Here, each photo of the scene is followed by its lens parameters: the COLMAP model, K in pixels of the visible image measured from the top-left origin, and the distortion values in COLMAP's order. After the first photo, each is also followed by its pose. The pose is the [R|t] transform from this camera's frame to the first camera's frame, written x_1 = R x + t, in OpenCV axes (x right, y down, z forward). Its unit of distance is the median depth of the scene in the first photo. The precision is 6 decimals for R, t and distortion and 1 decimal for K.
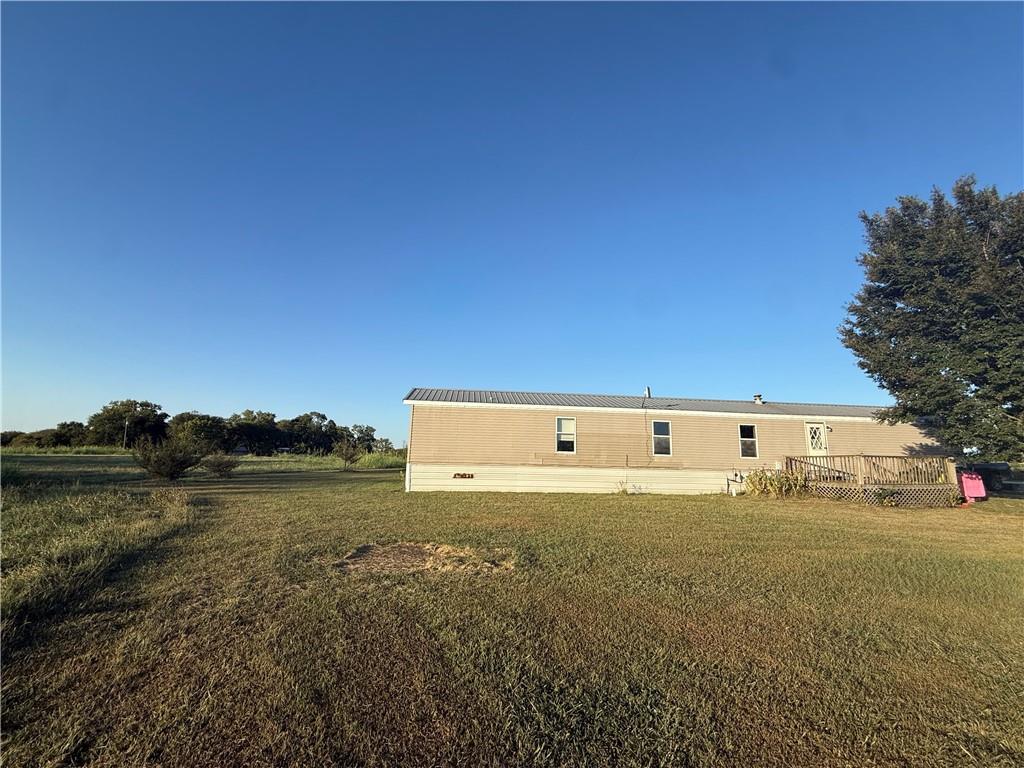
lens RADIAL K [[410.2, 0, 511.3], [0, 410.2, 379.7], [0, 0, 1]] dist [-0.002008, 0.000412]
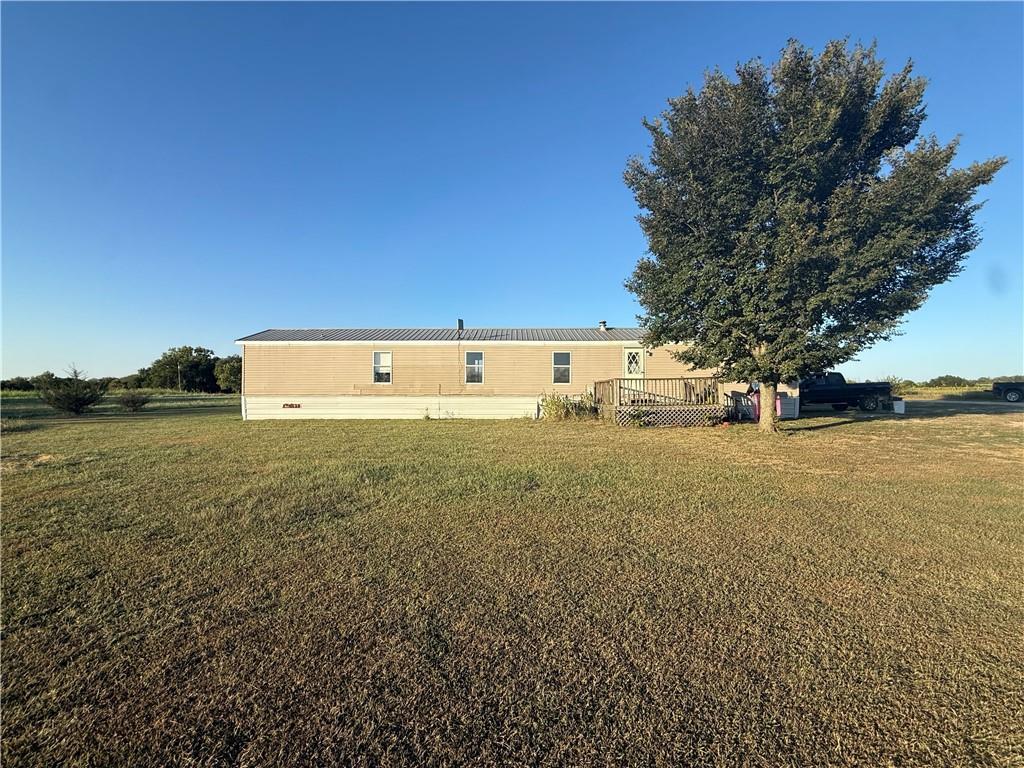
lens RADIAL K [[410.2, 0, 514.3], [0, 410.2, 383.5], [0, 0, 1]] dist [-0.002008, 0.000412]
pose [[0.992809, -0.026818, -0.116668, 0.580907], [0.046586, 0.984312, 0.170173, 0.007091], [0.110275, -0.174385, 0.978483, -0.032583]]
